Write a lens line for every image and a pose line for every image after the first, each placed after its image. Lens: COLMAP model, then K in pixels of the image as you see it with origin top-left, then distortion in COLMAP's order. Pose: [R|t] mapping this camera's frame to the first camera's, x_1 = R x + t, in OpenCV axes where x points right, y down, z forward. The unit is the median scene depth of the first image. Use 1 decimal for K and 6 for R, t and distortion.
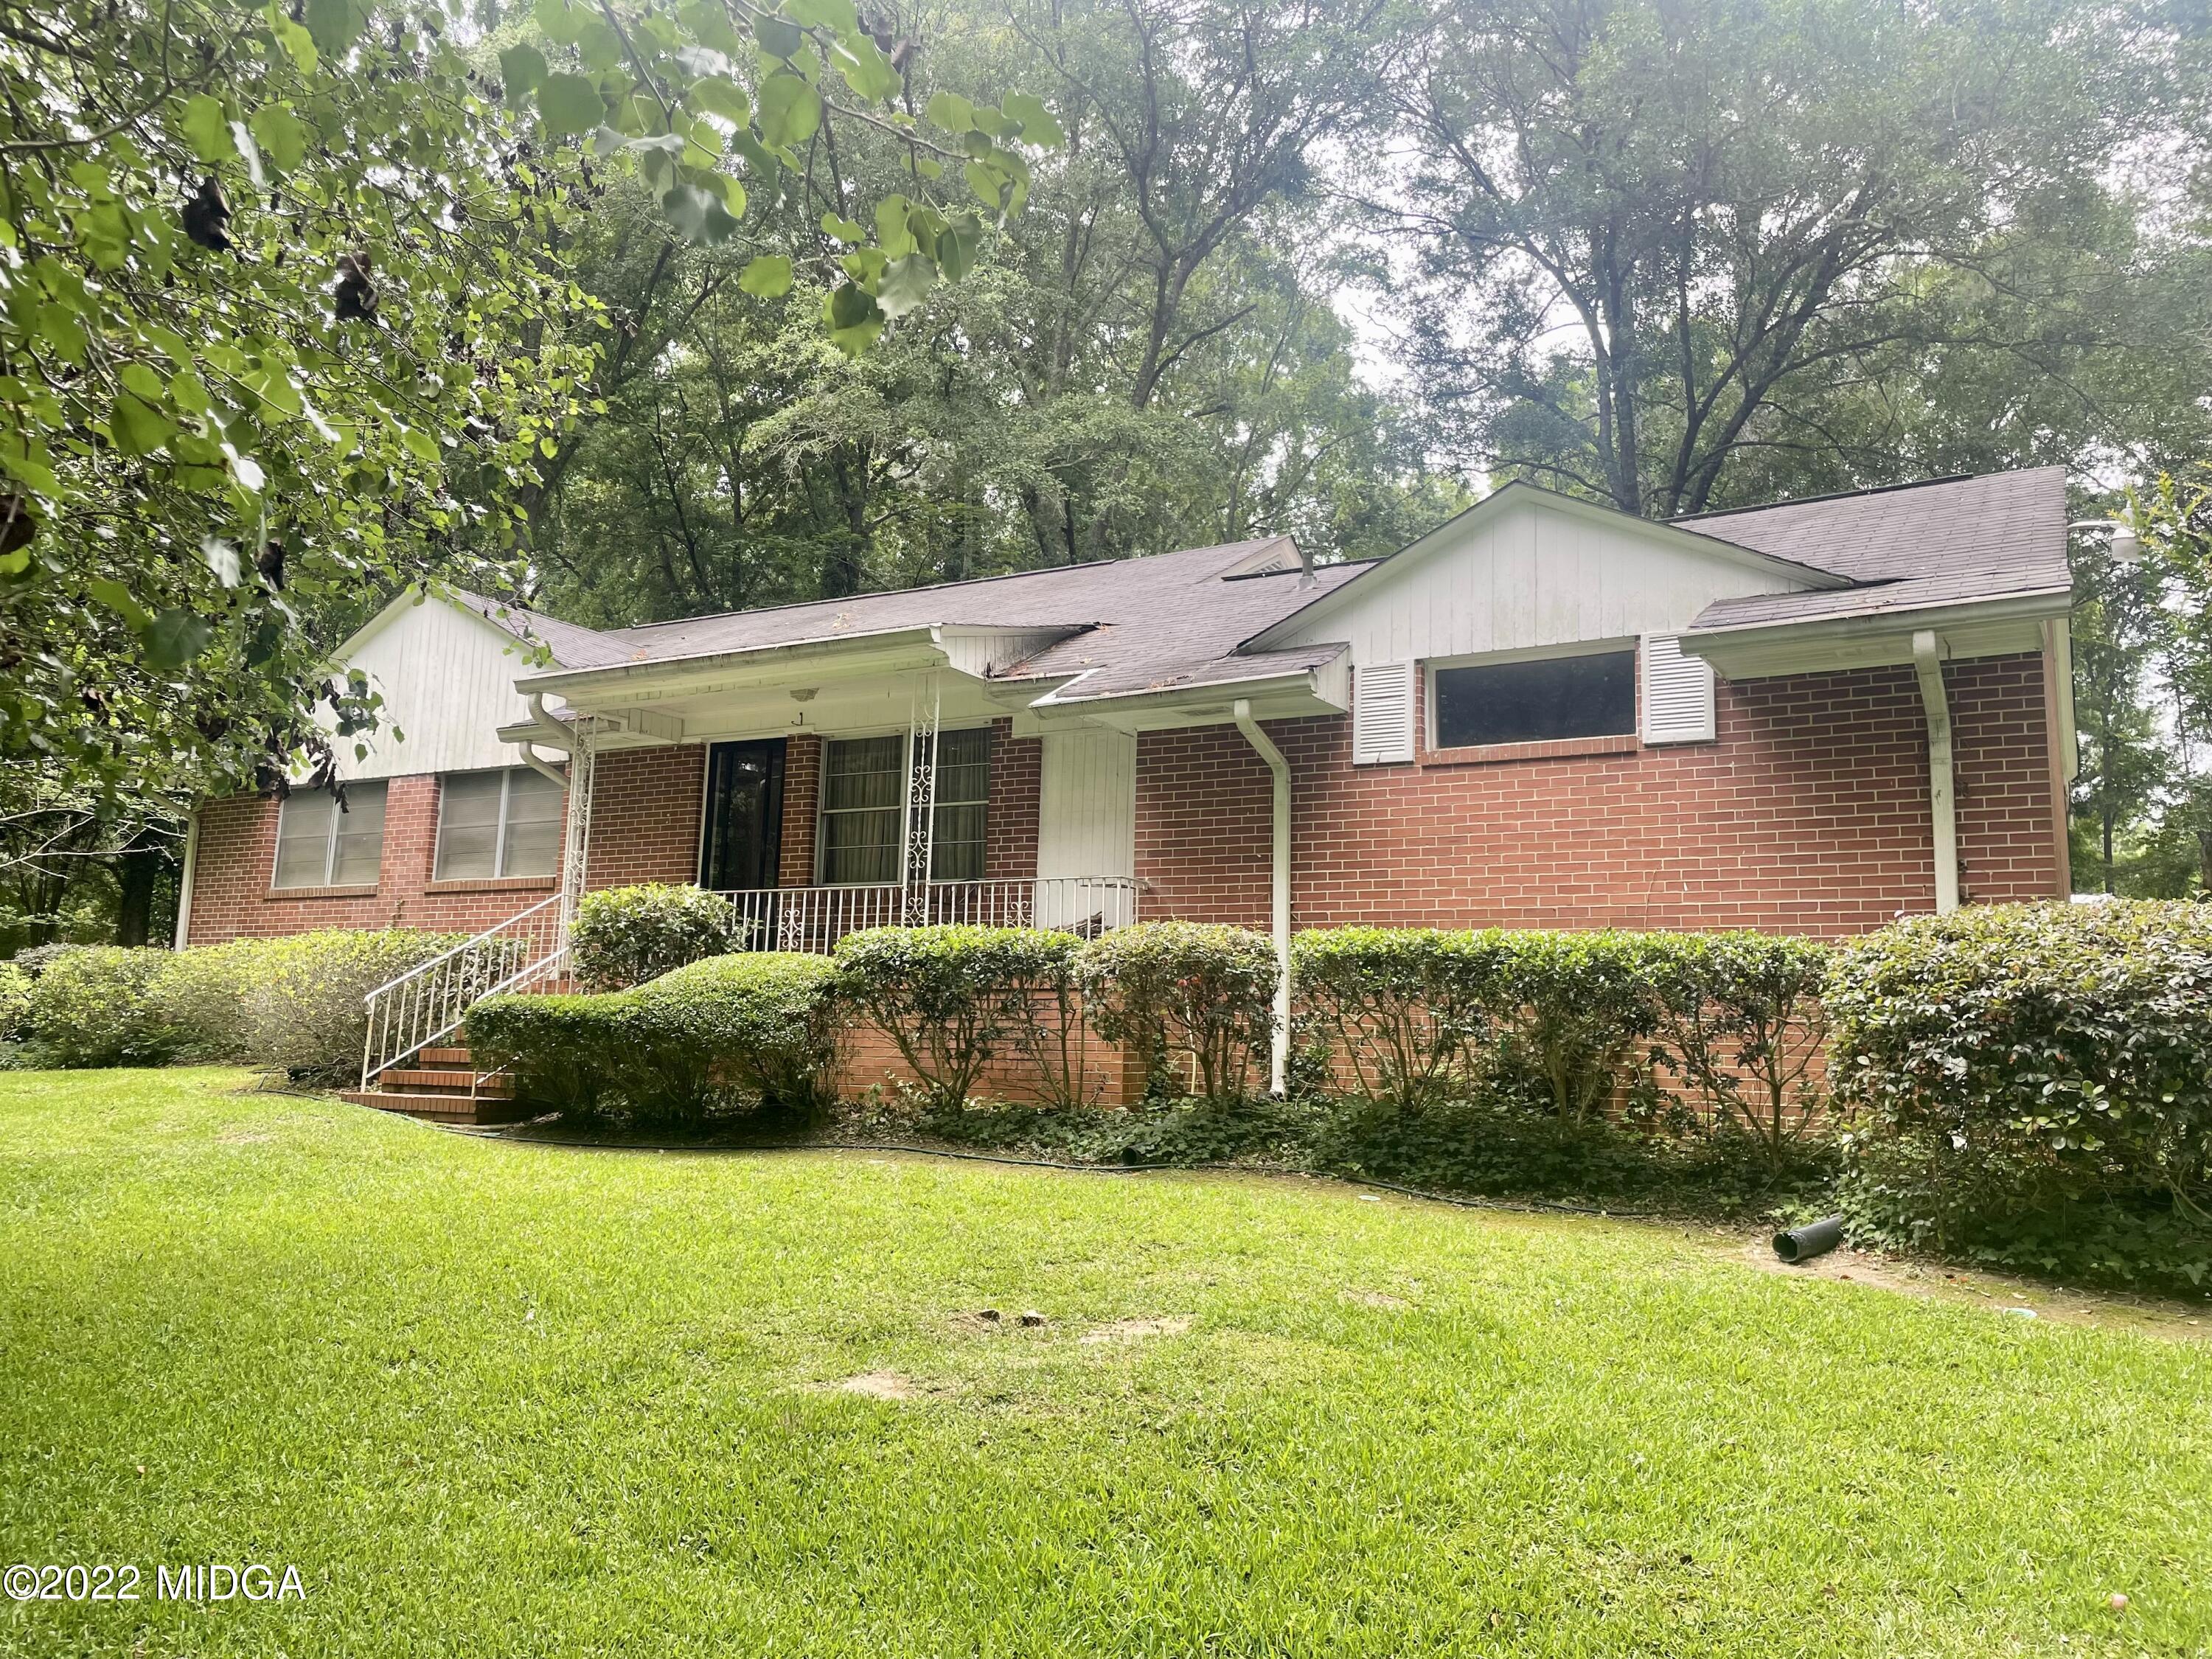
lens RADIAL K [[1715.6, 0, 1102.1], [0, 1715.6, 833.9], [0, 0, 1]] dist [0.089918, -0.110244]
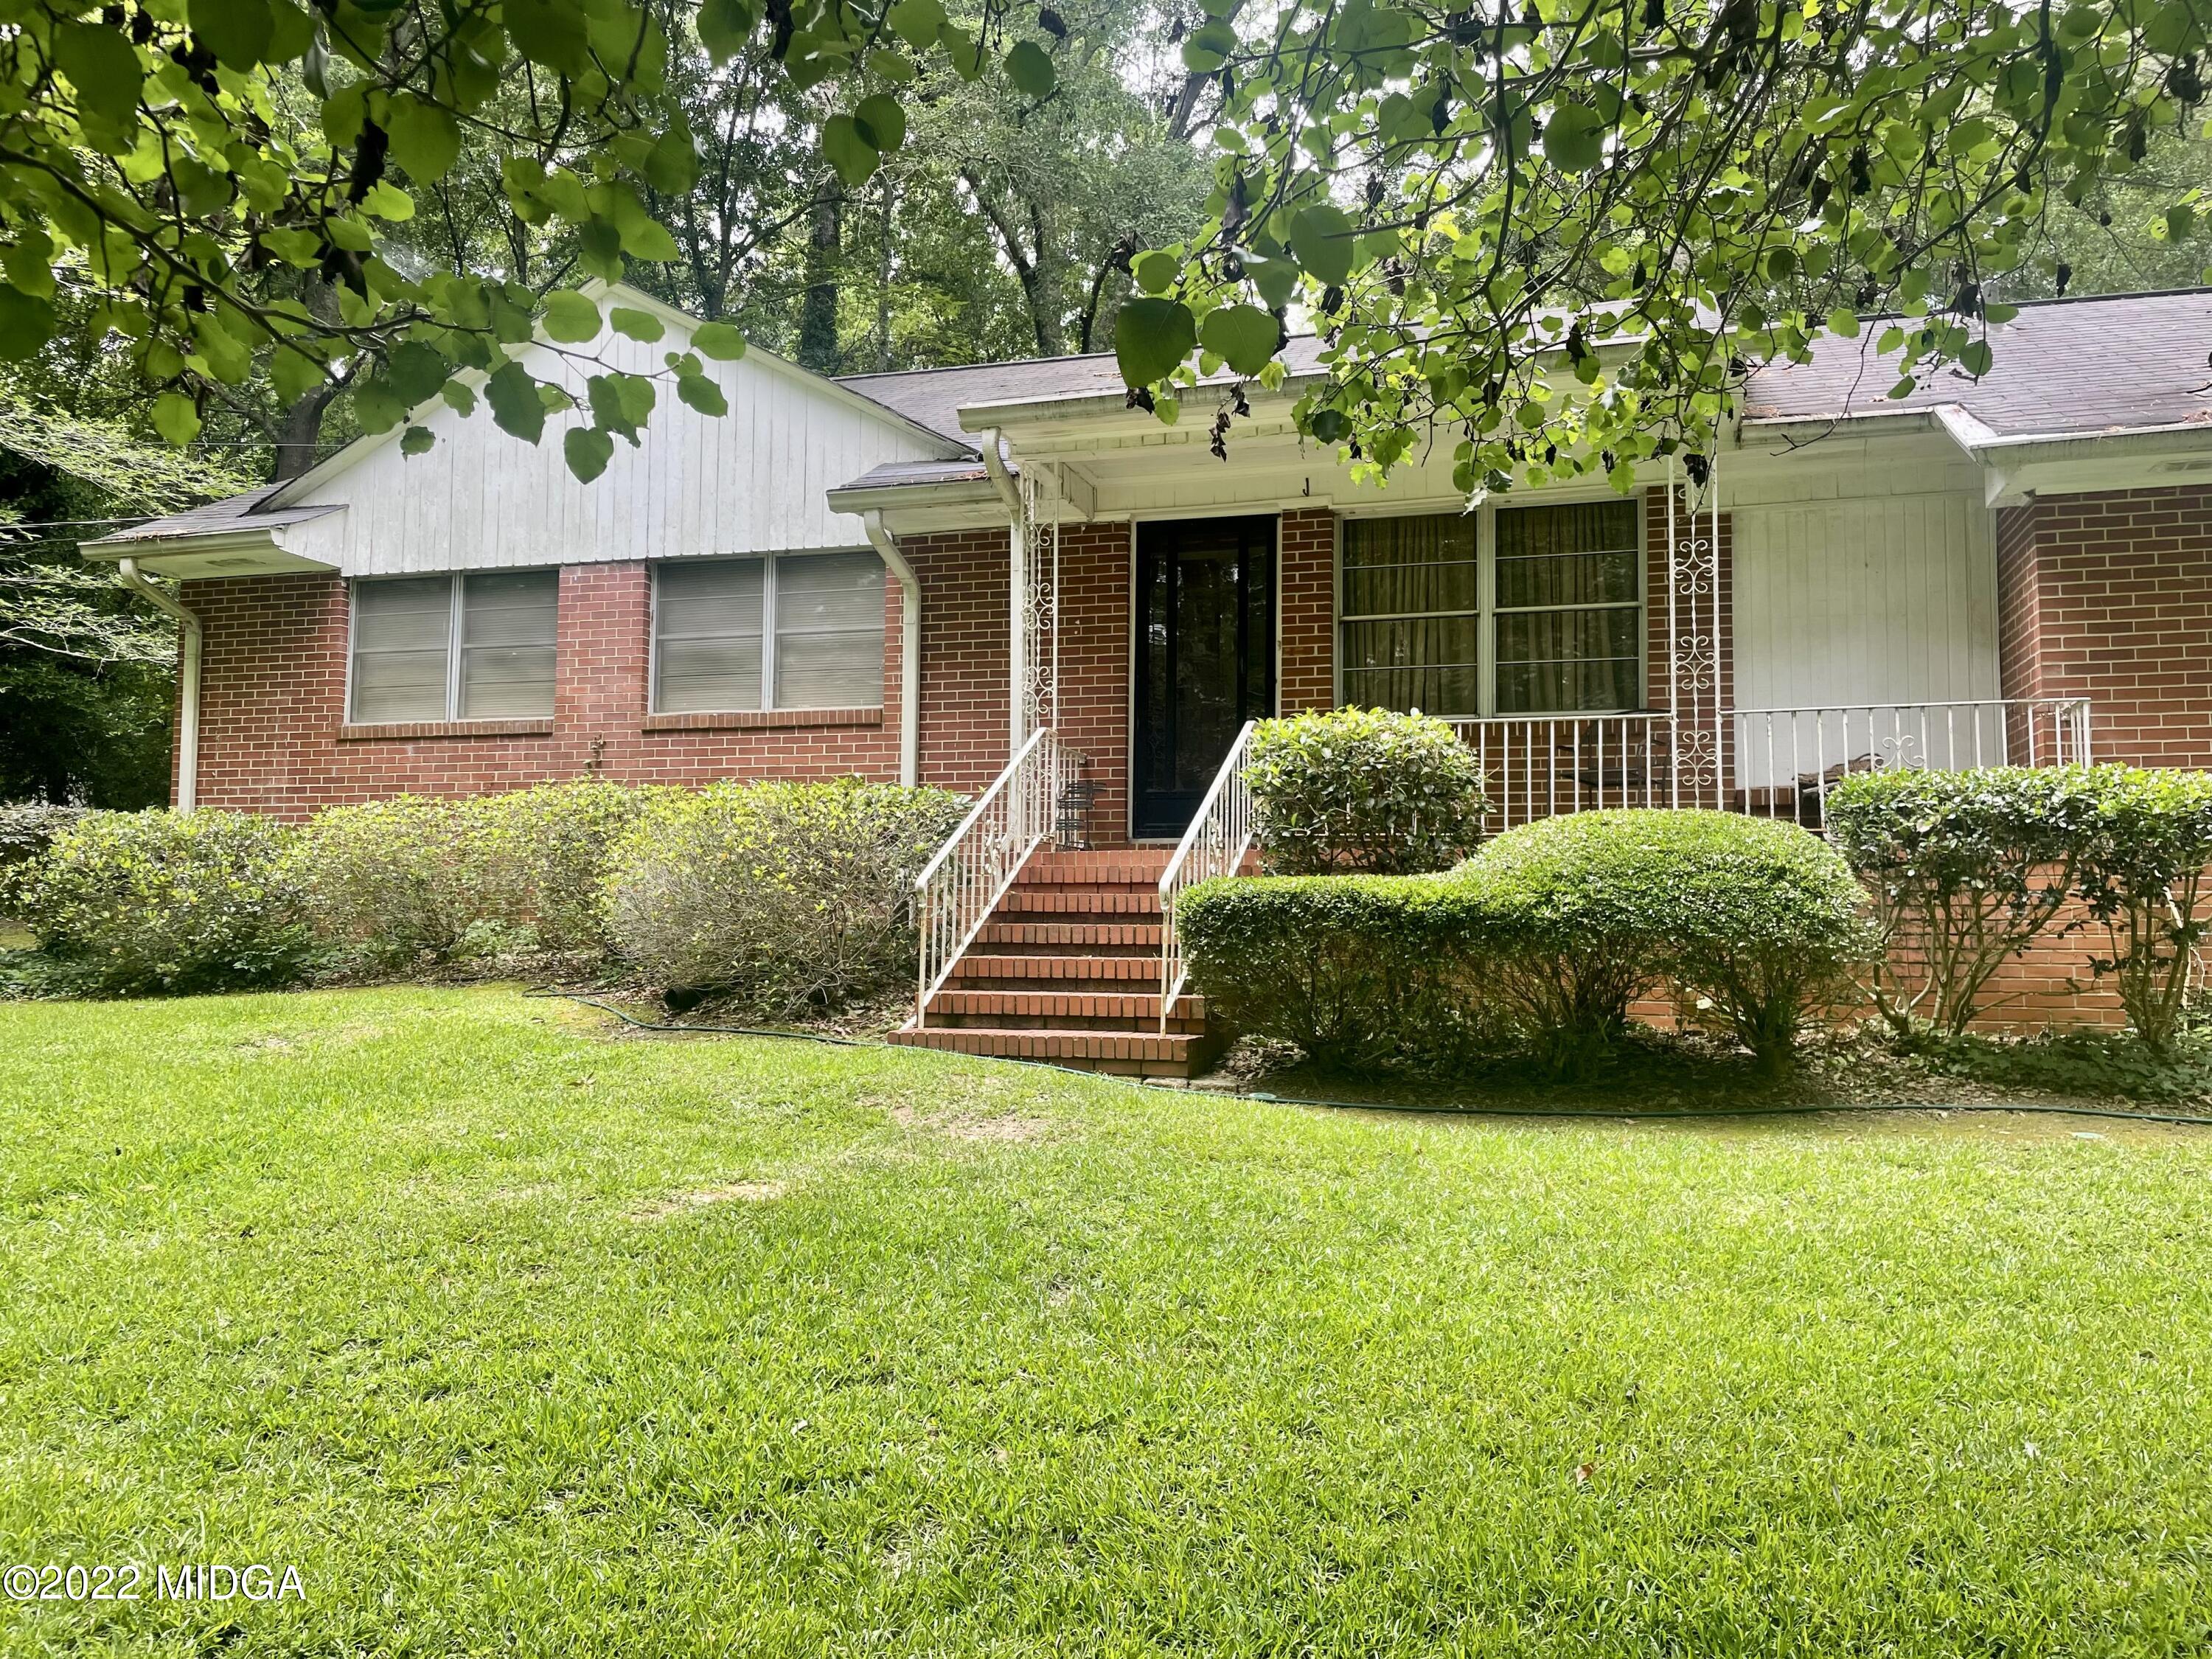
lens RADIAL K [[1715.6, 0, 1111.3], [0, 1715.6, 820.8], [0, 0, 1]] dist [0.089918, -0.110244]
pose [[0.967980, -0.009749, 0.250837, -0.414830], [-0.008598, 0.997371, 0.071946, 0.020032], [-0.250879, -0.071799, 0.965352, 0.298408]]
